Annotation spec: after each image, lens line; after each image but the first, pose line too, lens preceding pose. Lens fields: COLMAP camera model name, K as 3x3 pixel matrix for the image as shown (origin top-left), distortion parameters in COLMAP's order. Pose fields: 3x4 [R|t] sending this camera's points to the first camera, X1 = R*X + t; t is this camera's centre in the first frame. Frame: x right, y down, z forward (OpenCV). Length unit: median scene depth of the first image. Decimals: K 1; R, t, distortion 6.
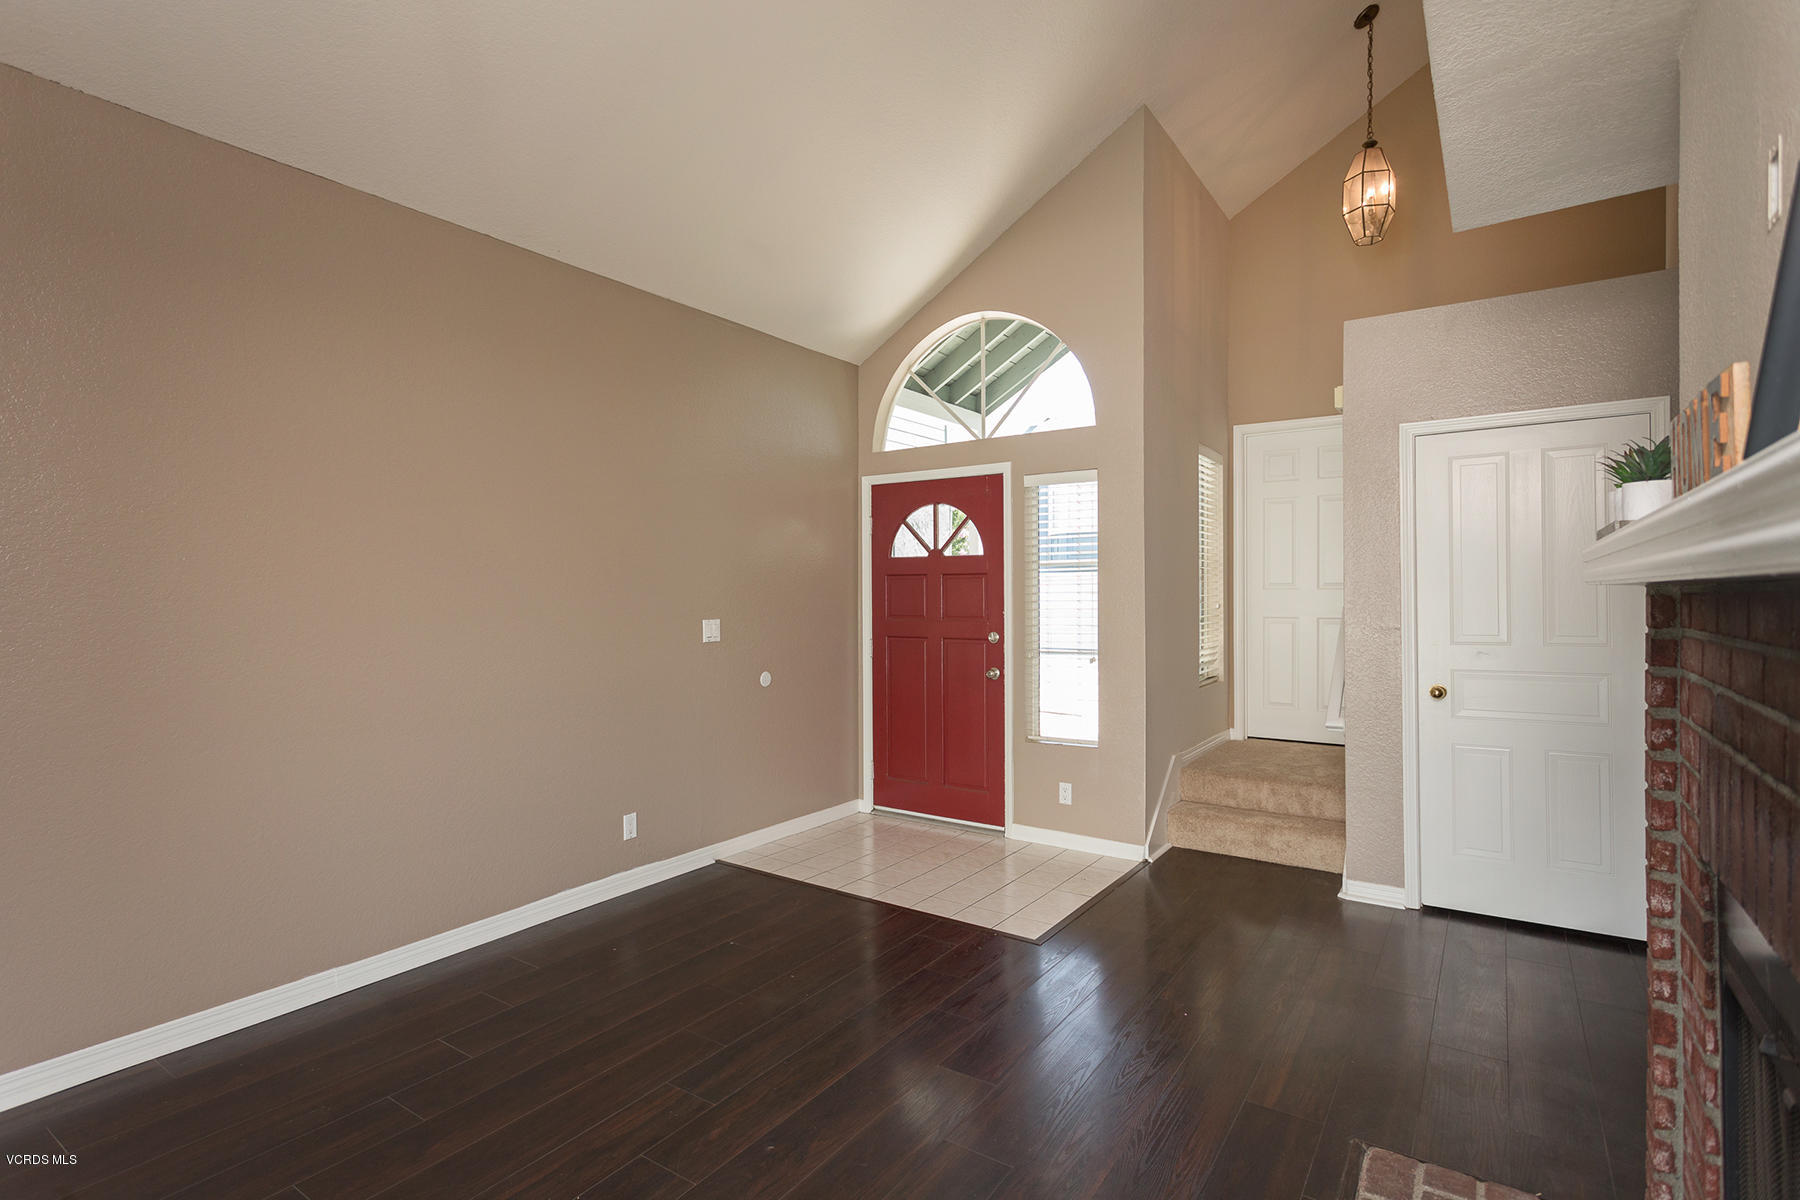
lens RADIAL K [[881.4, 0, 891.6], [0, 881.4, 594.2], [0, 0, 1]] dist [0.002290, 0.000818]
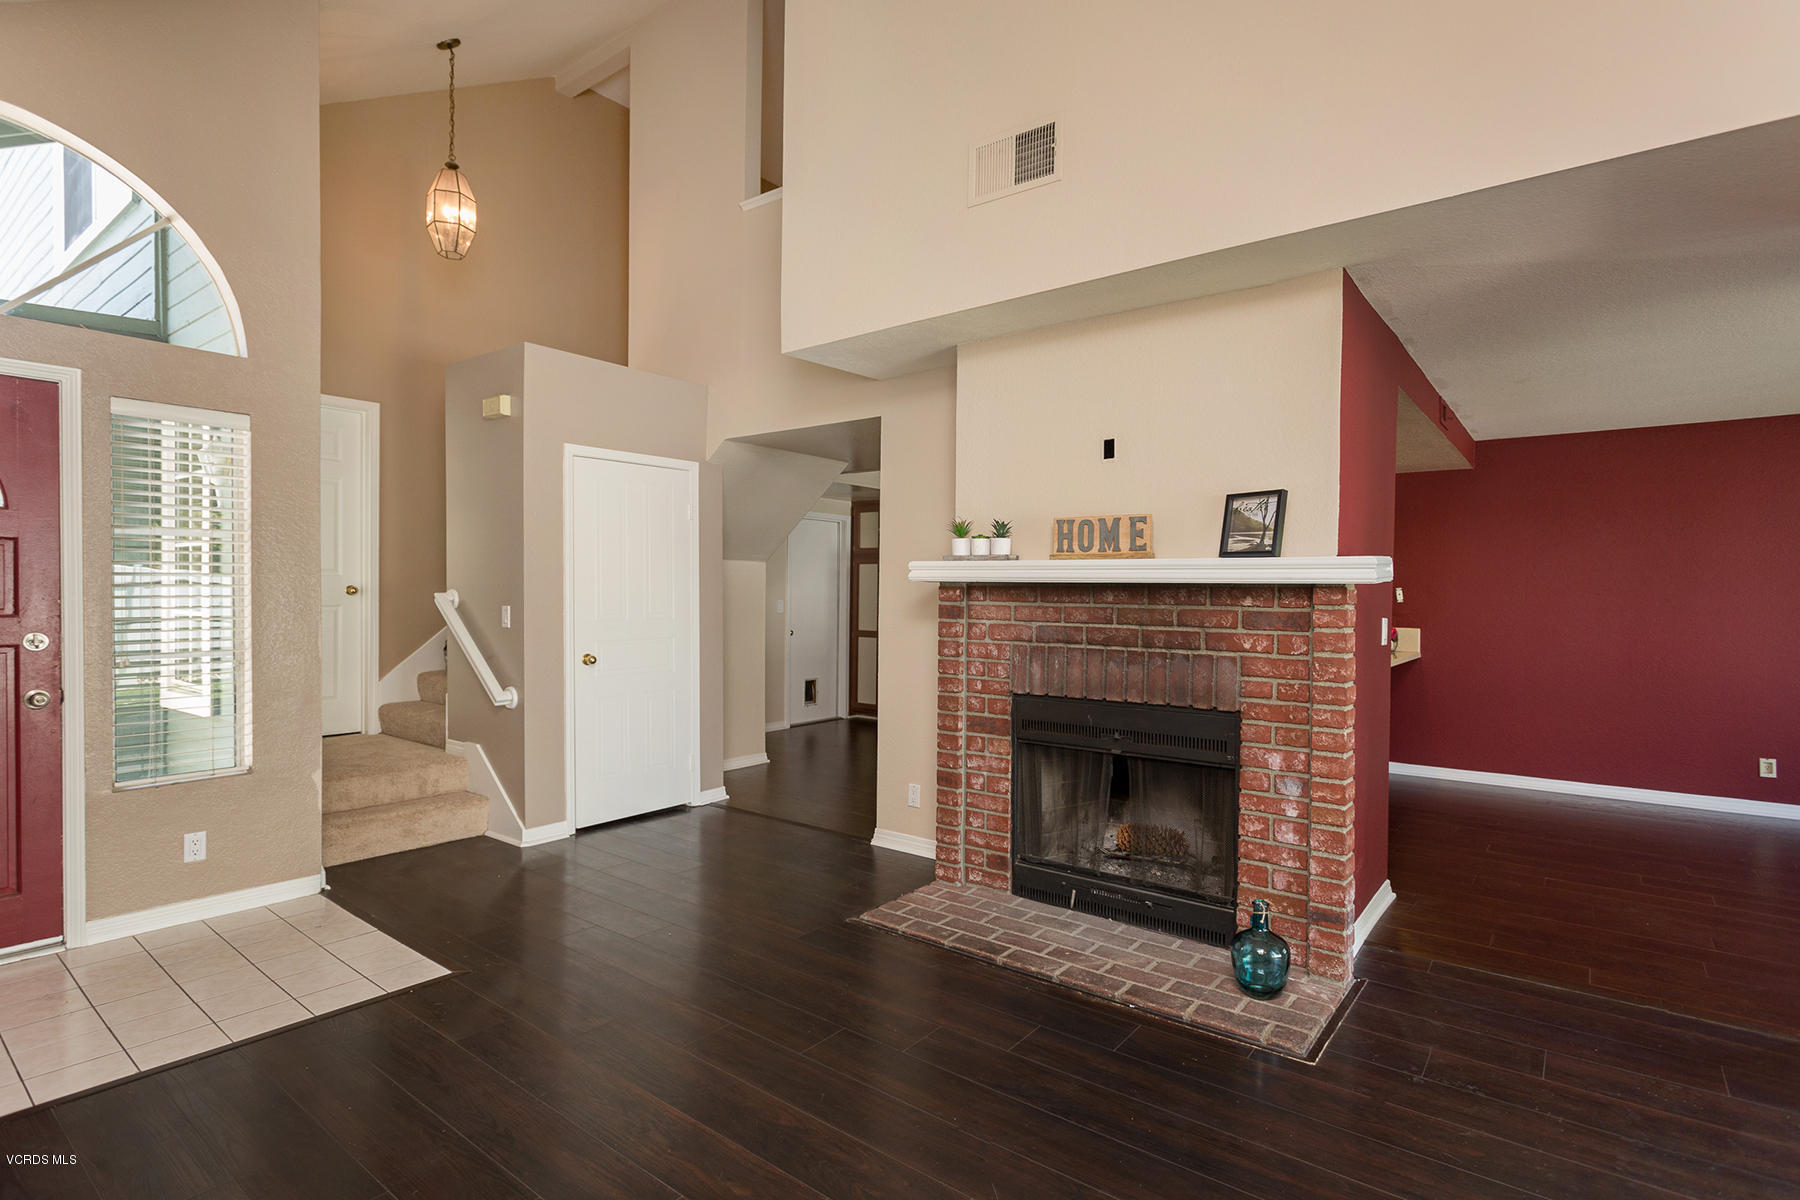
lens RADIAL K [[879.0, 0, 894.2], [0, 879.0, 607.8], [0, 0, 1]] dist [-0.002467, -0.000095]
pose [[0.058484, -0.014243, 0.998187, -0.580462], [-0.012782, 0.999806, 0.015015, 0.009842], [-0.998207, -0.013636, 0.058290, 0.444662]]
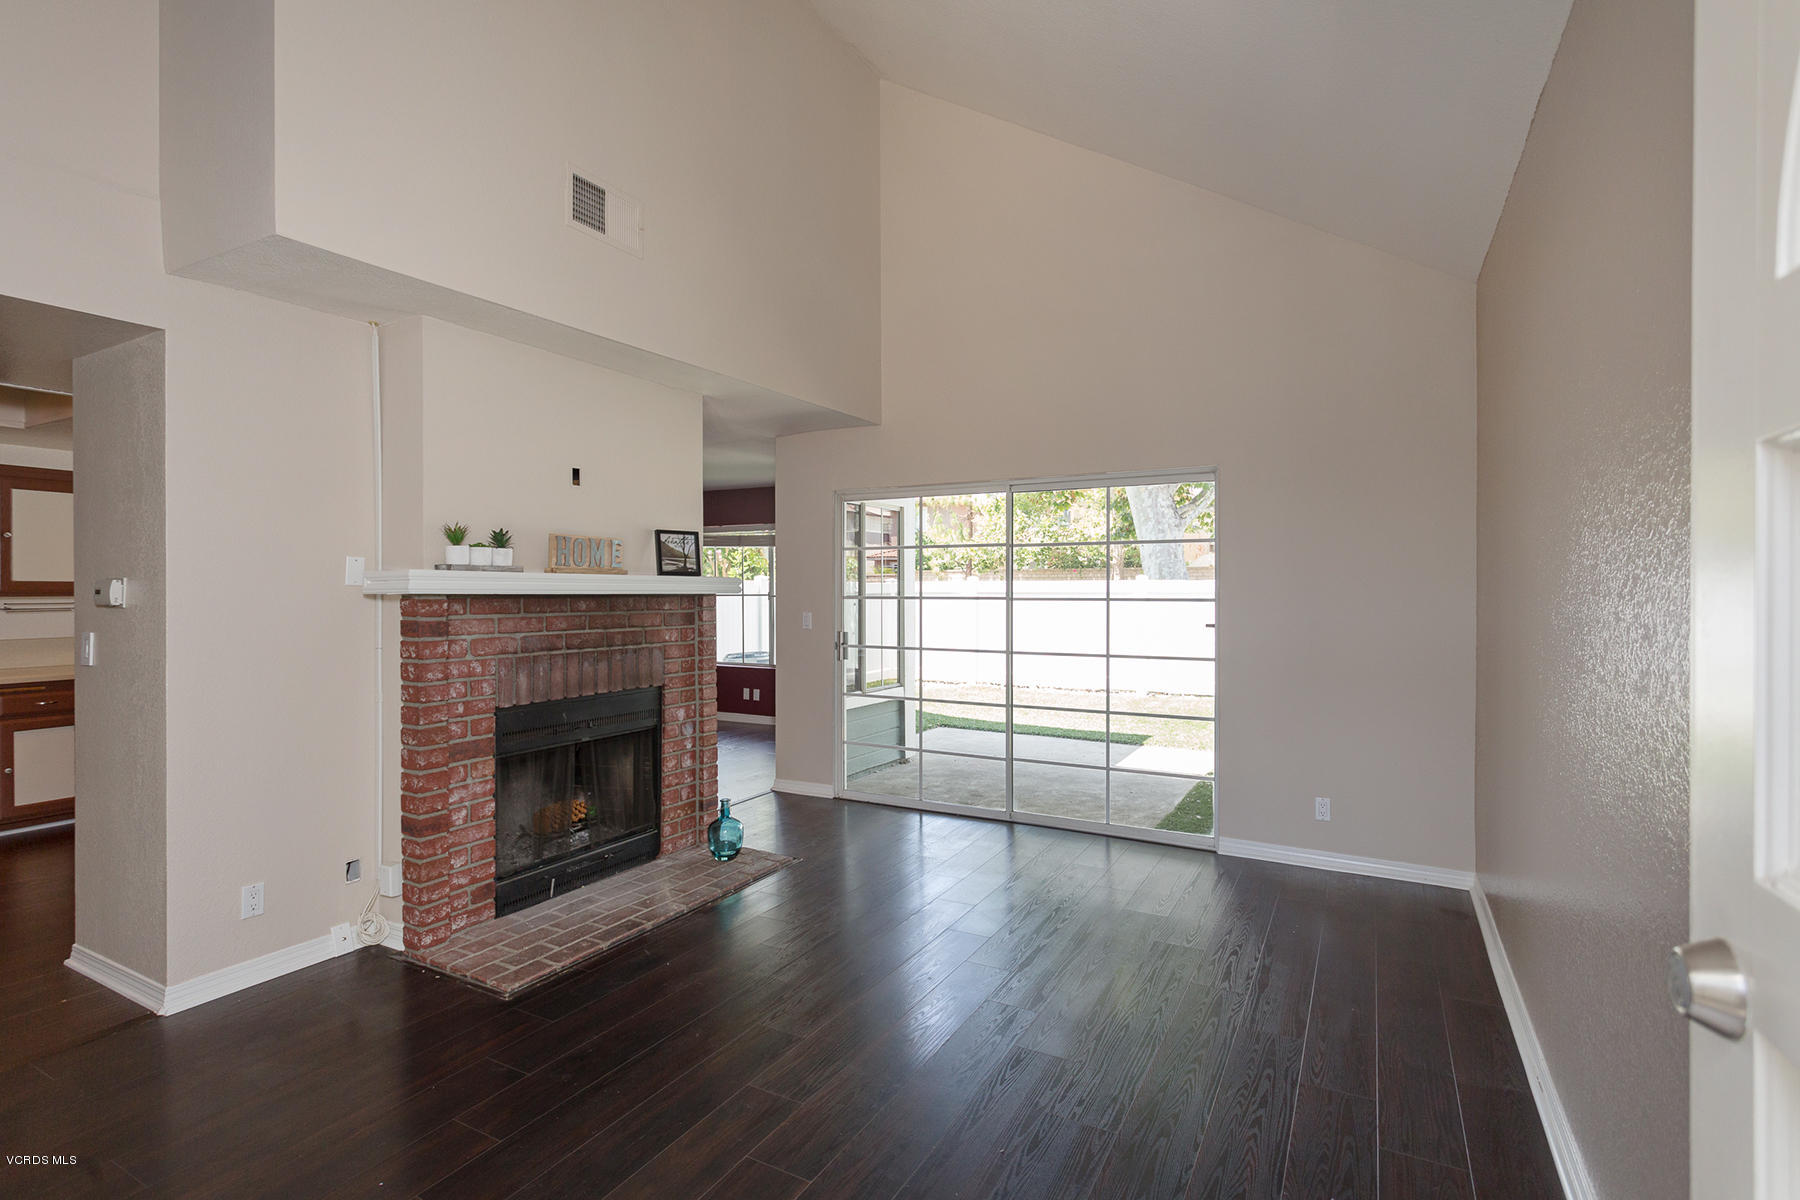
lens RADIAL K [[861.1, 0, 908.4], [0, 861.1, 599.4], [0, 0, 1]] dist [0.003622, 0.000472]
pose [[-0.994815, 0.007163, -0.101452, 0.017602], [0.006538, 0.999958, 0.006488, -0.001900], [0.101494, 0.005791, -0.994819, 1.279578]]
